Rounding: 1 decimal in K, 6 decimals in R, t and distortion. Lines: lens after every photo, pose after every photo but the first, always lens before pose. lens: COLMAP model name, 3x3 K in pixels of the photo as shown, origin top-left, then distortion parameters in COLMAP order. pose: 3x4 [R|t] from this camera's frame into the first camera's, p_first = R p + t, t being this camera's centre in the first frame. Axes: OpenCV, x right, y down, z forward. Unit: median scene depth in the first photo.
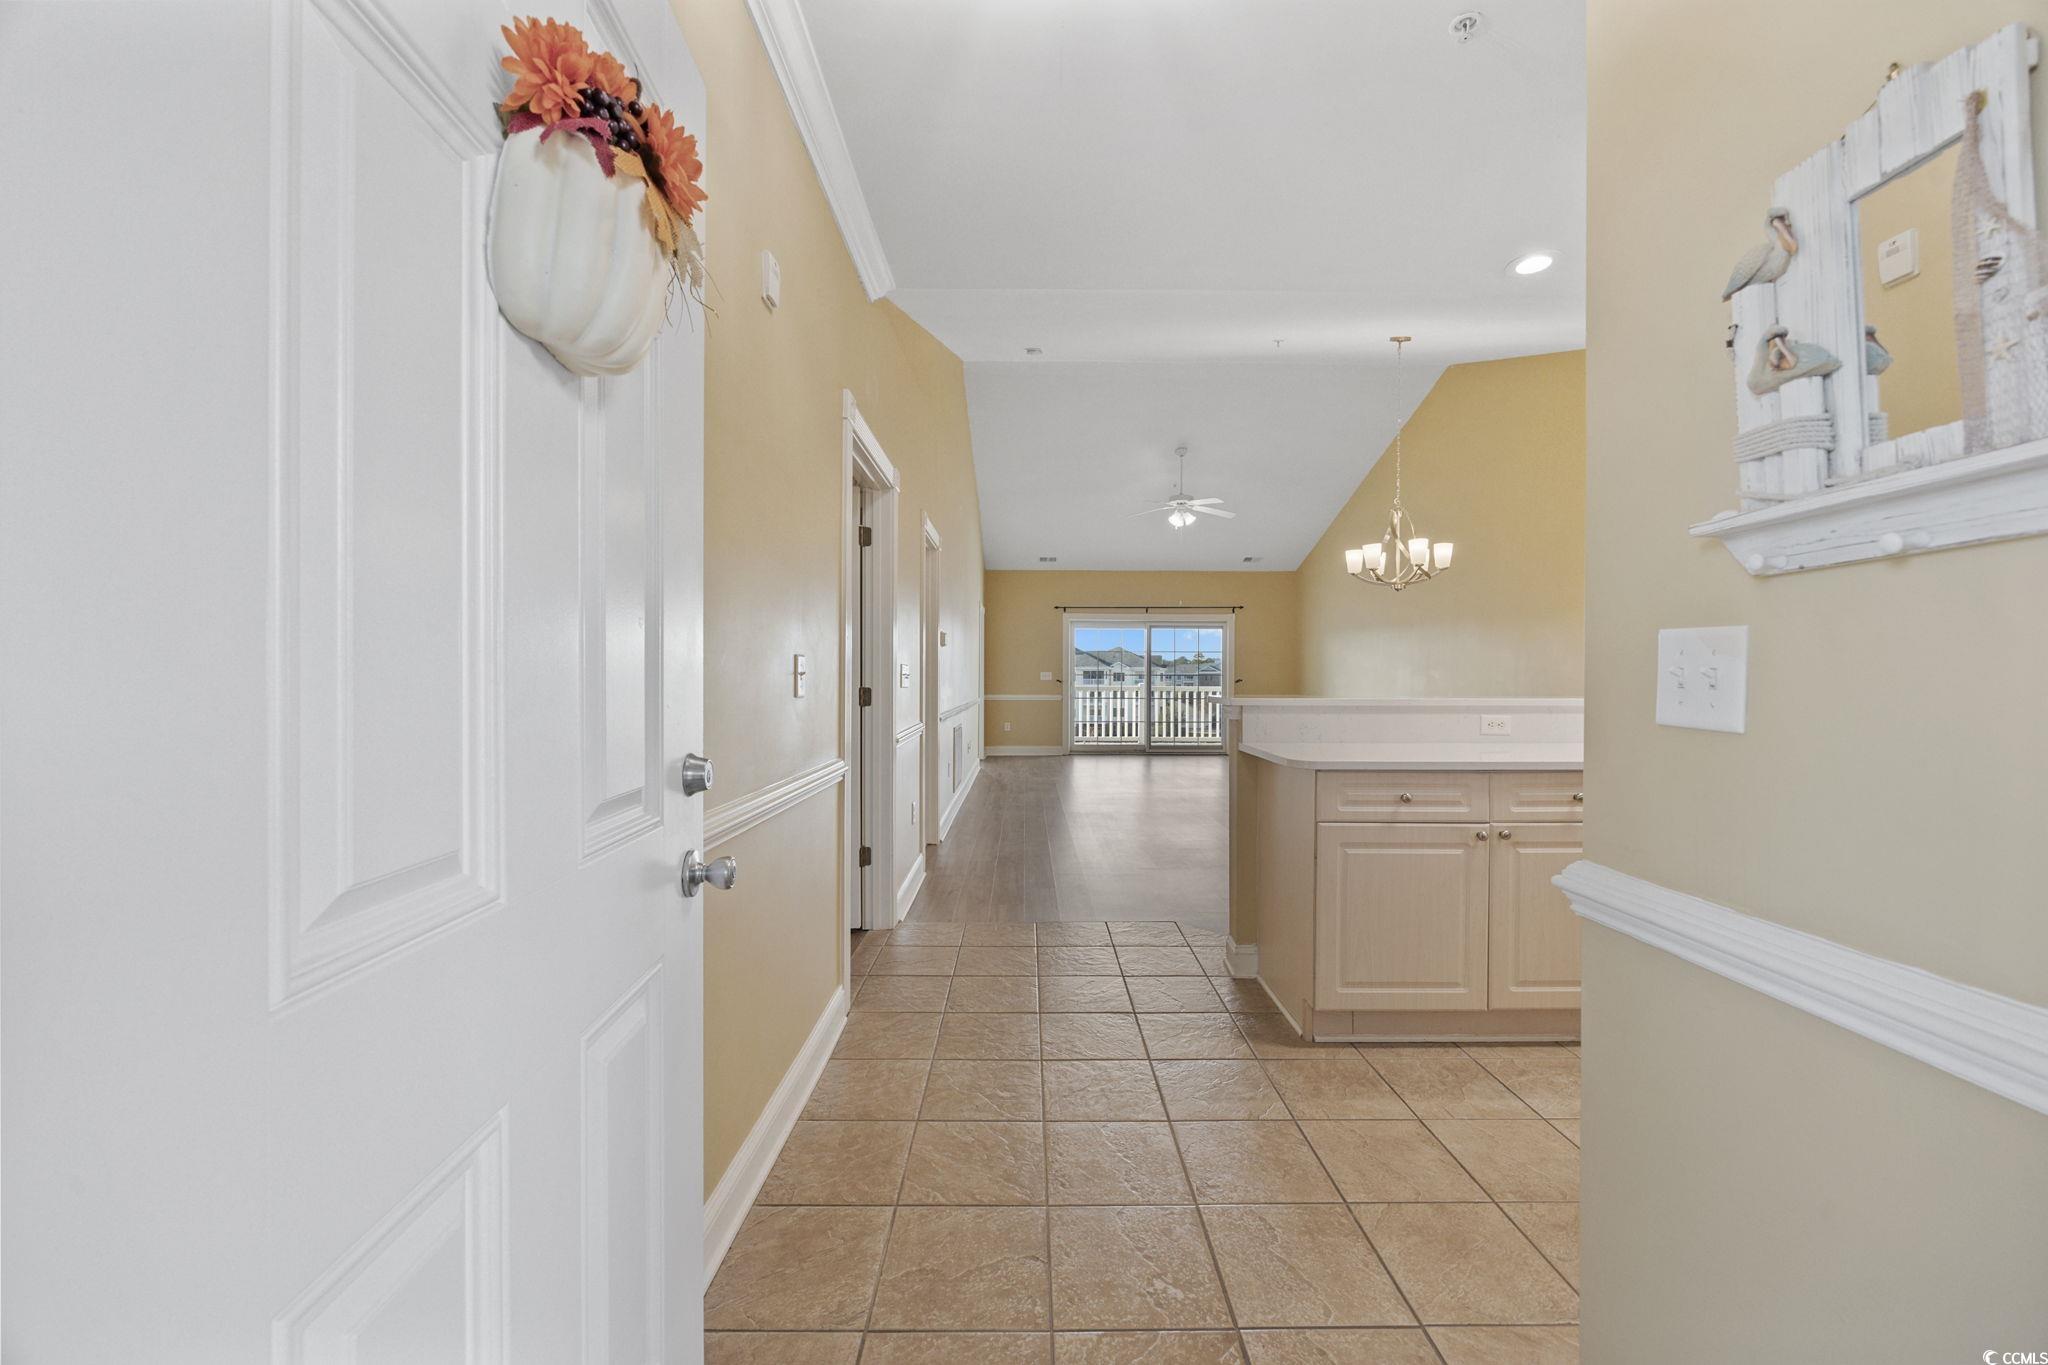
lens RADIAL K [[907.8, 0, 1024.0], [0, 907.8, 682.5], [0, 0, 1]] dist [-0.008851, -0.000417]
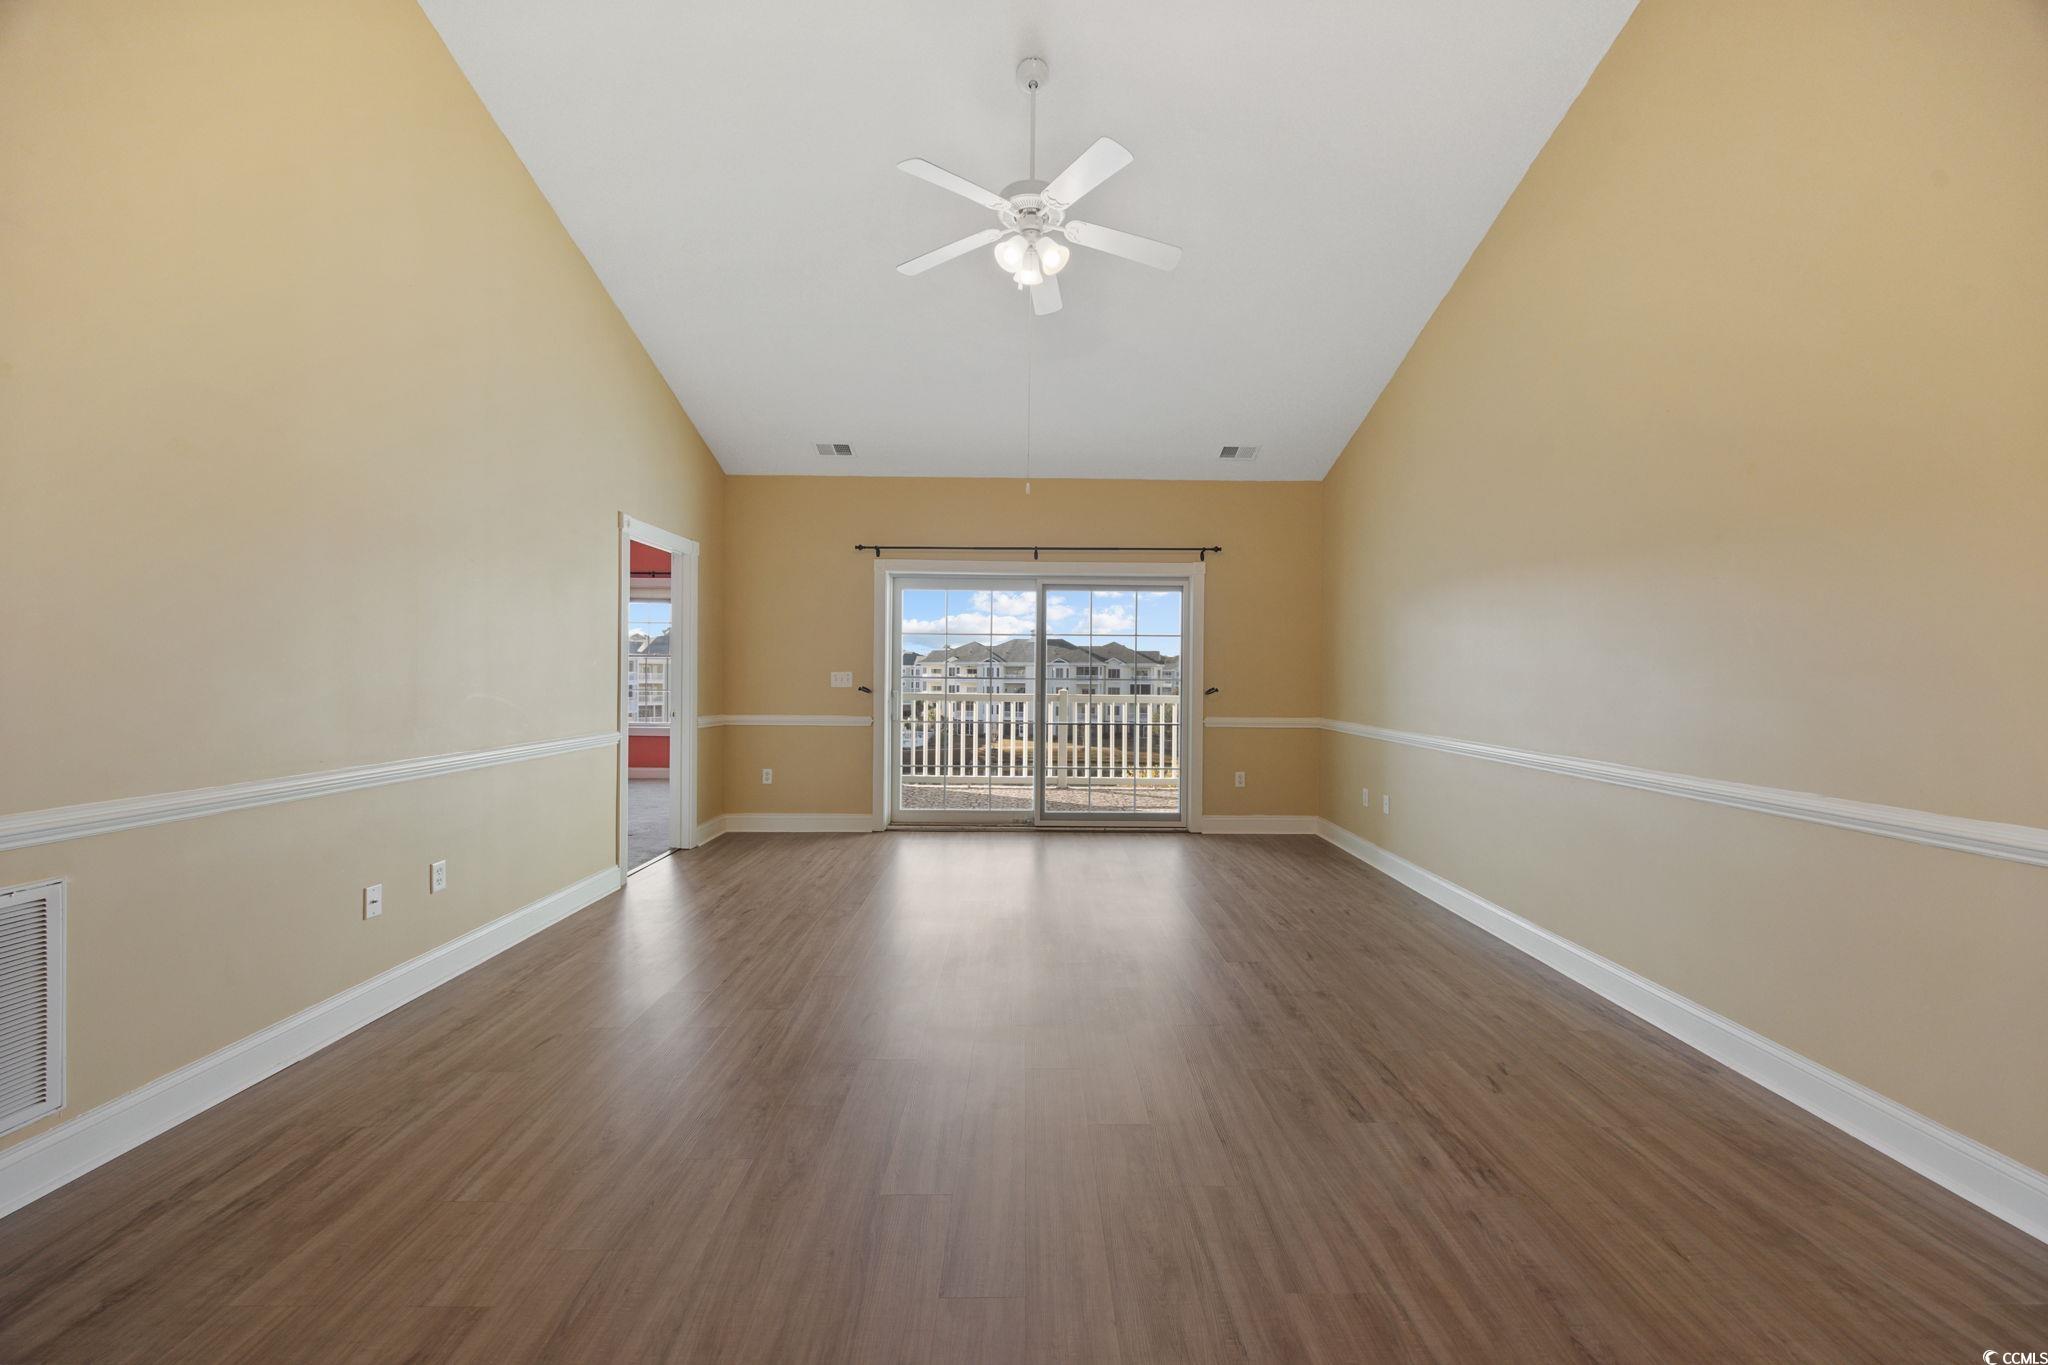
lens RADIAL K [[805.6, 0, 1047.2], [0, 805.6, 674.9], [0, 0, 1]] dist [-0.001052, -0.000120]
pose [[0.999968, 0.004119, -0.006884, 0.144992], [-0.004133, 0.999989, -0.002012, -0.009402], [0.006876, 0.002040, 0.999974, 0.535854]]
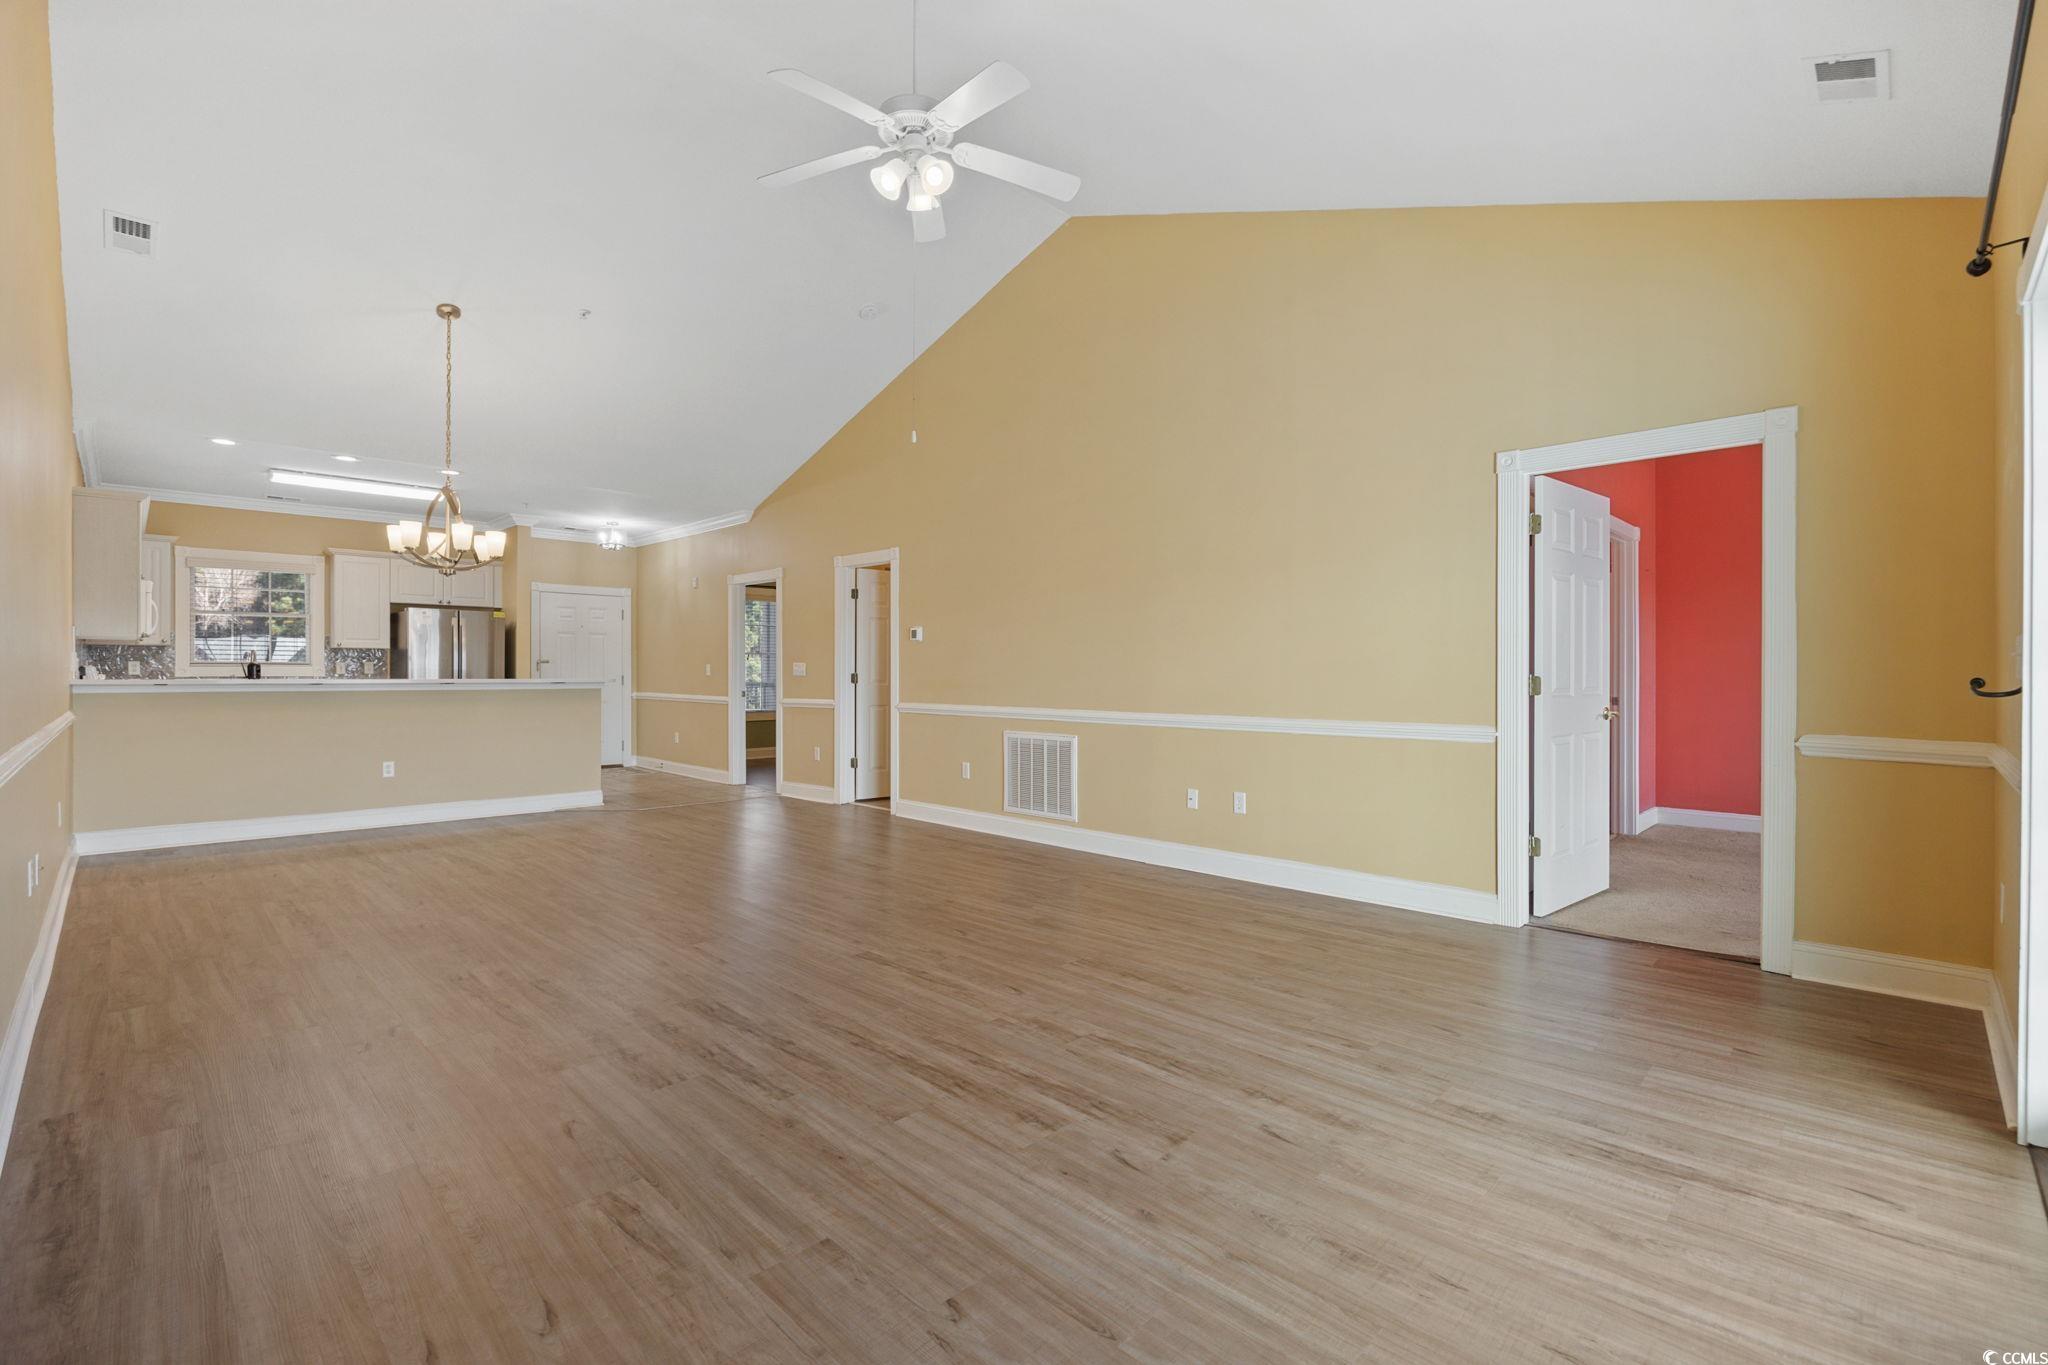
lens RADIAL K [[907.8, 0, 1024.0], [0, 907.8, 682.5], [0, 0, 1]] dist [-0.008851, -0.000417]
pose [[-0.732149, 0.002212, -0.681141, 0.286167], [-0.008202, 0.999894, 0.012063, -0.003120], [0.681096, 0.014418, -0.732053, 0.990279]]
